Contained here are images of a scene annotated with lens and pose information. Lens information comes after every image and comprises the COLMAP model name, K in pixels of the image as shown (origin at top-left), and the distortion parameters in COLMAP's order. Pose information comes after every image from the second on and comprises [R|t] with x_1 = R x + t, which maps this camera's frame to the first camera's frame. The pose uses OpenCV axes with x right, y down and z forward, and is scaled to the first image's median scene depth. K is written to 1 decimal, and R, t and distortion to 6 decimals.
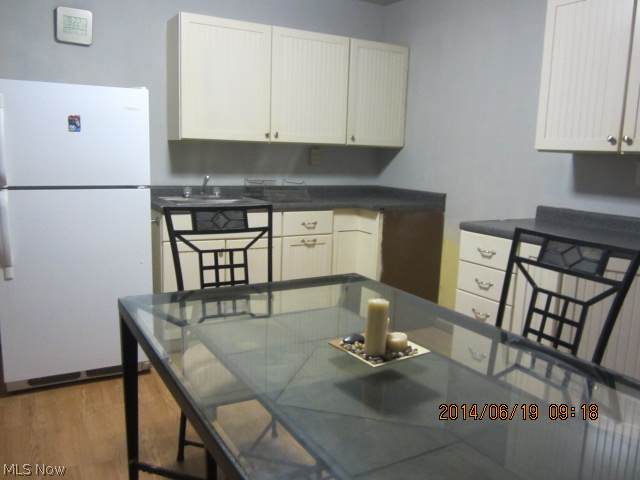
lens RADIAL K [[529.4, 0, 320.0], [0, 529.4, 240.0], [0, 0, 1]] dist [-0.037251, -0.001489]
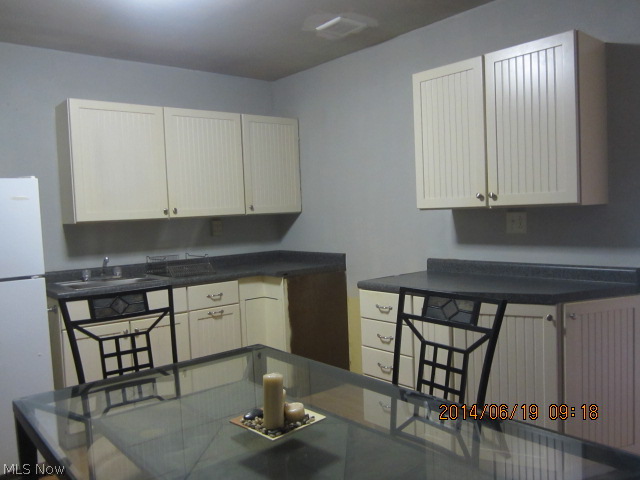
lens RADIAL K [[529.4, 0, 320.0], [0, 529.4, 240.0], [0, 0, 1]] dist [-0.037251, -0.001489]
pose [[0.982498, -0.082755, 0.166879, 0.026835], [0.100758, 0.989621, -0.102460, -0.019276], [-0.156668, 0.117481, 0.980639, -0.045967]]
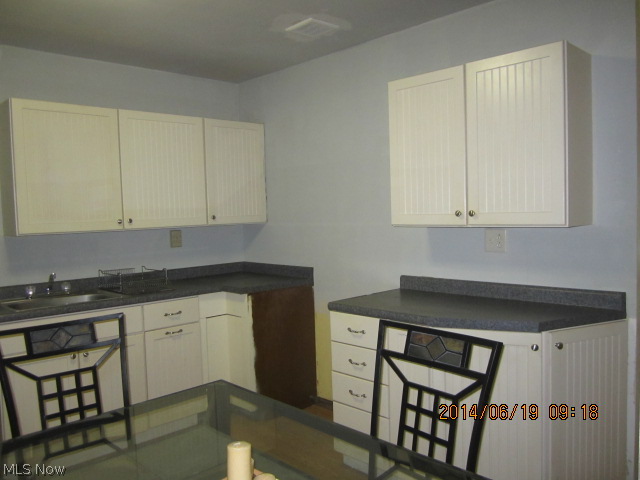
lens RADIAL K [[529.4, 0, 320.0], [0, 529.4, 240.0], [0, 0, 1]] dist [-0.037251, -0.001489]
pose [[0.968737, -0.075588, 0.236296, 0.032015], [0.100155, 0.990546, -0.093742, -0.072837], [-0.226976, 0.114478, 0.967149, 0.041781]]
